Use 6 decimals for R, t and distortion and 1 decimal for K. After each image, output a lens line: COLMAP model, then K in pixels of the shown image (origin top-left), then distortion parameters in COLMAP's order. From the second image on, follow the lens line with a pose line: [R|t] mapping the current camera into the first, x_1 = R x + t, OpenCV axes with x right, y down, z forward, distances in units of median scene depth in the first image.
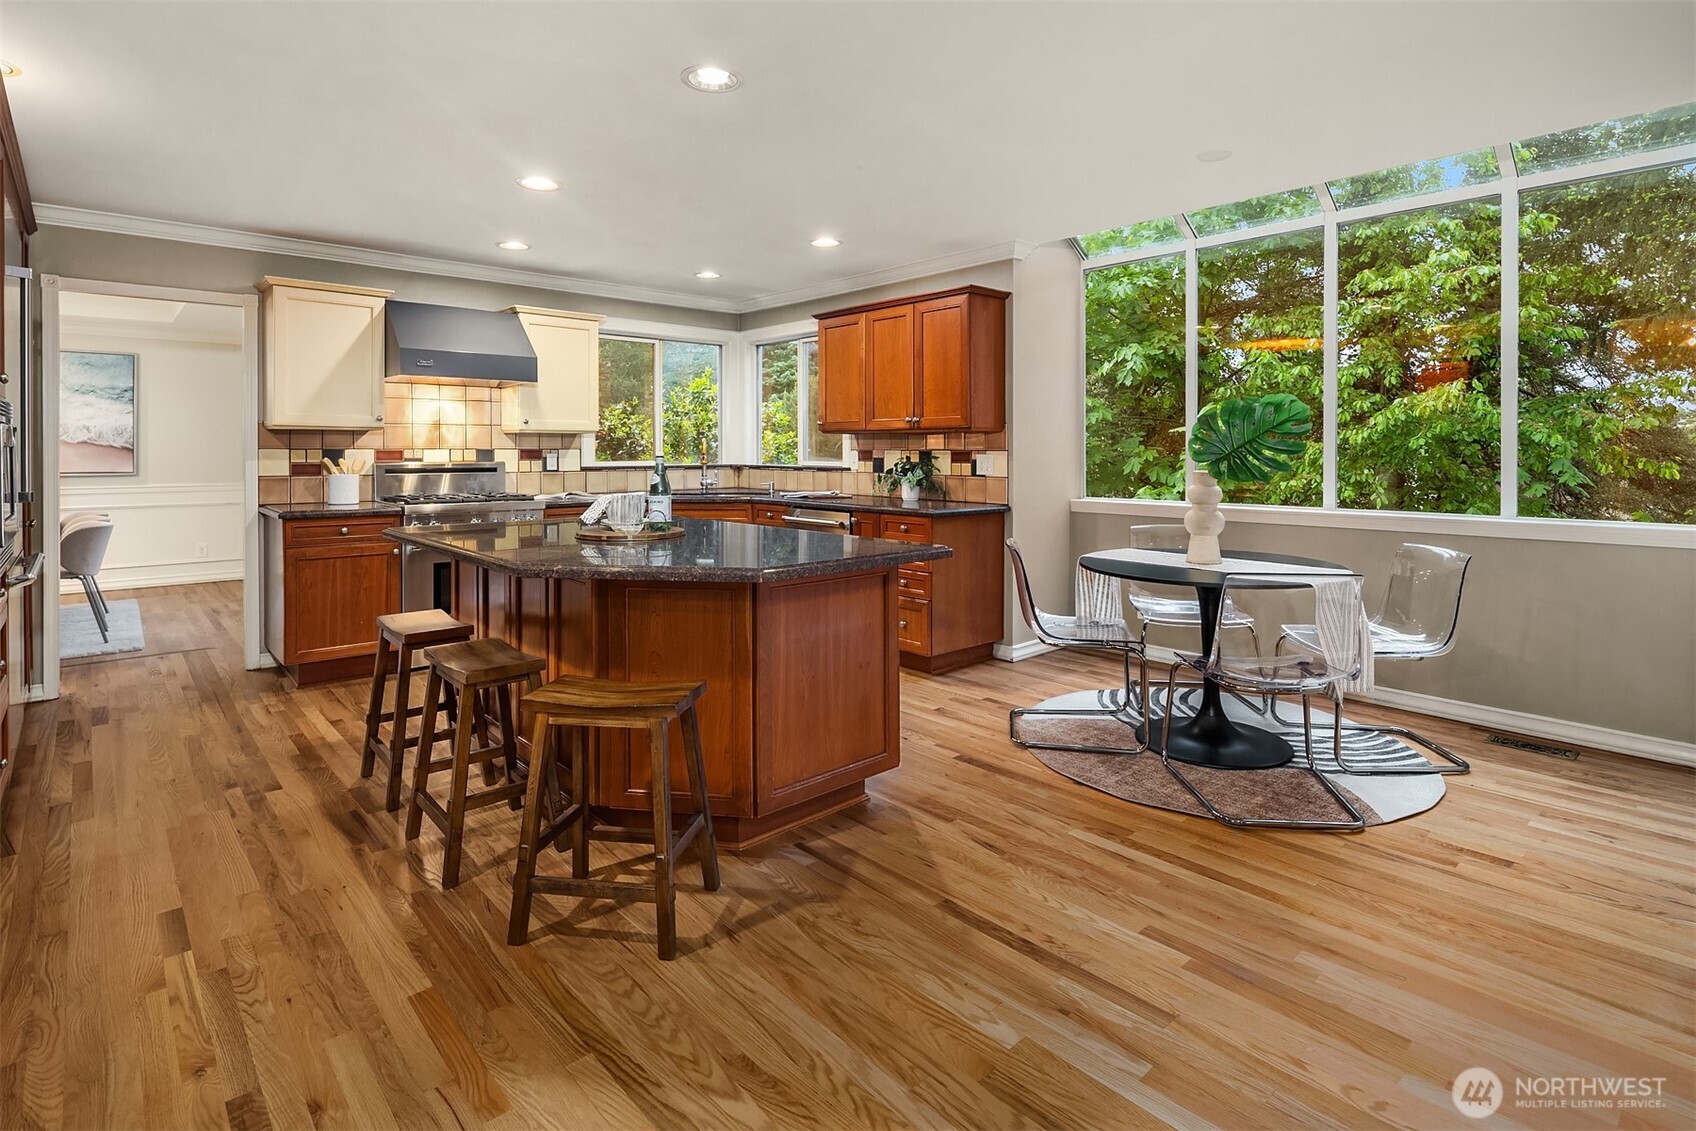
lens RADIAL K [[827.8, 0, 852.1], [0, 827.8, 474.1], [0, 0, 1]] dist [0.000343, 0.000002]
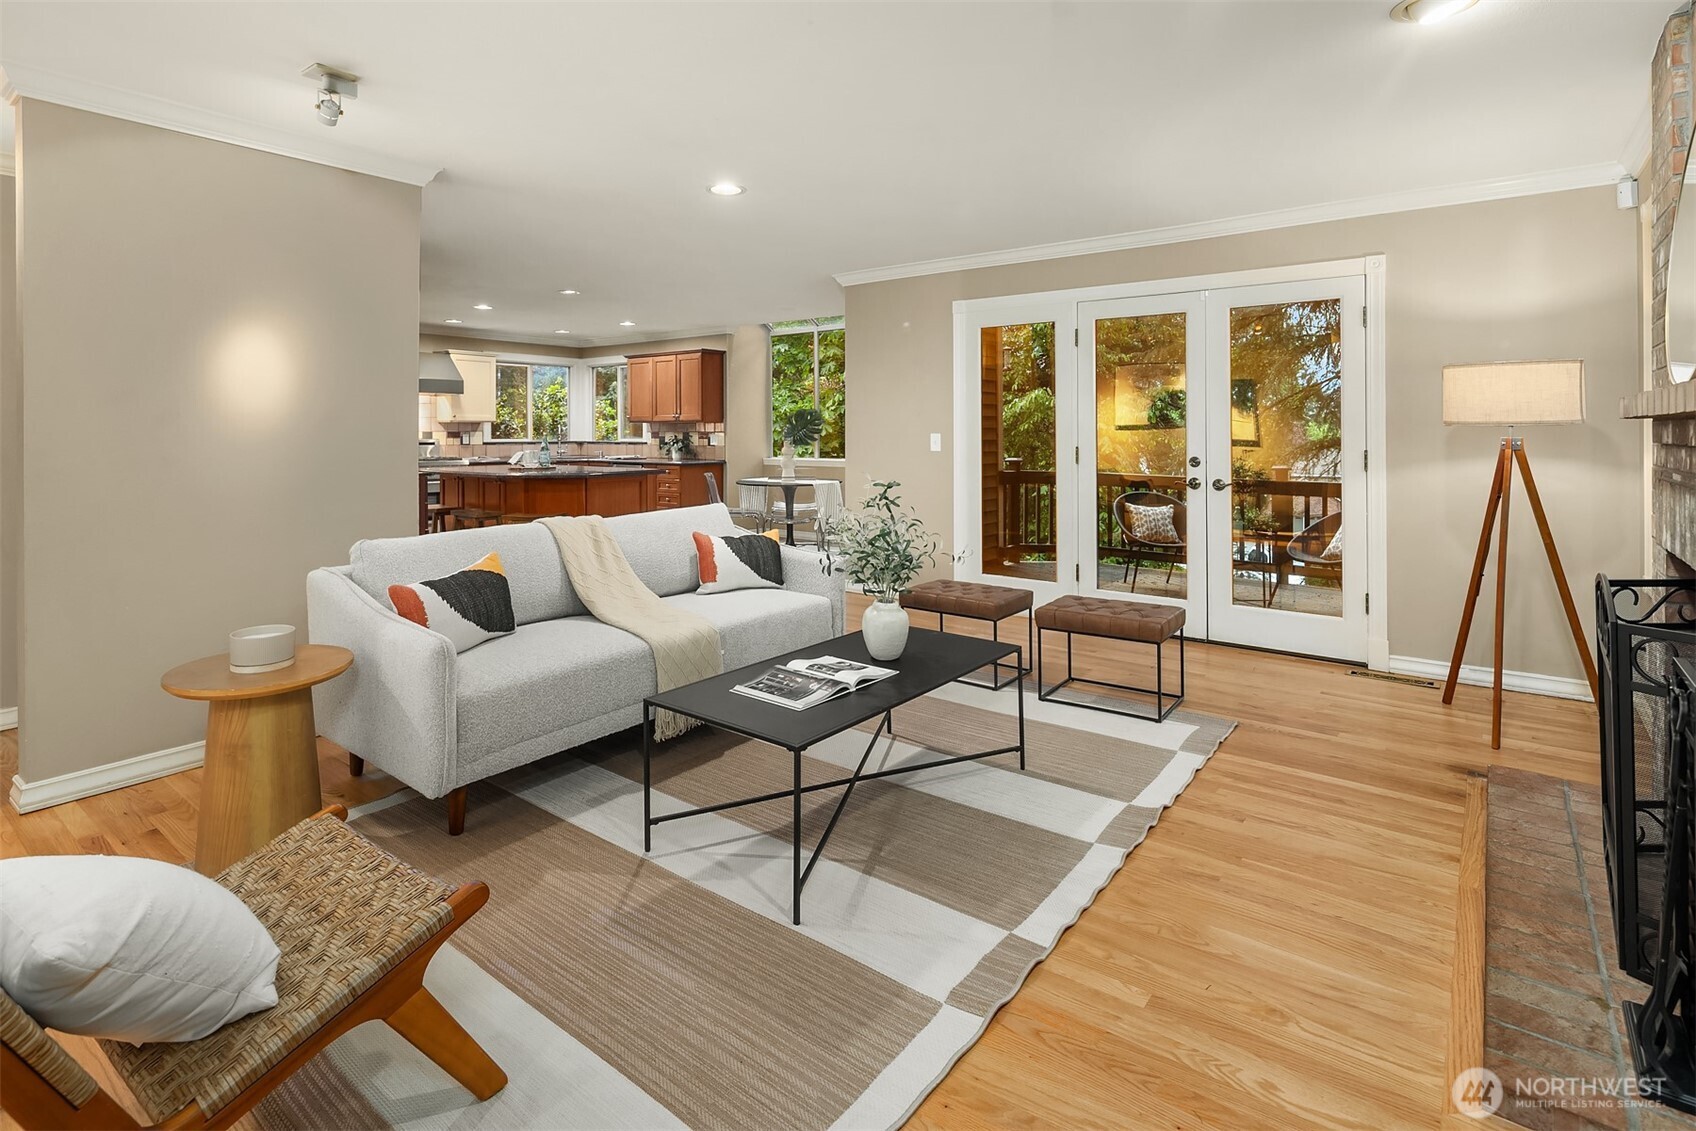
lens RADIAL K [[846.5, 0, 844.0], [0, 846.5, 420.8], [0, 0, 1]] dist [-0.000180, -0.000249]
pose [[0.986349, 0.001016, 0.164664, 0.115581], [0.005710, 0.999169, -0.040364, 0.021951], [-0.164568, 0.040753, 0.985523, -0.836593]]
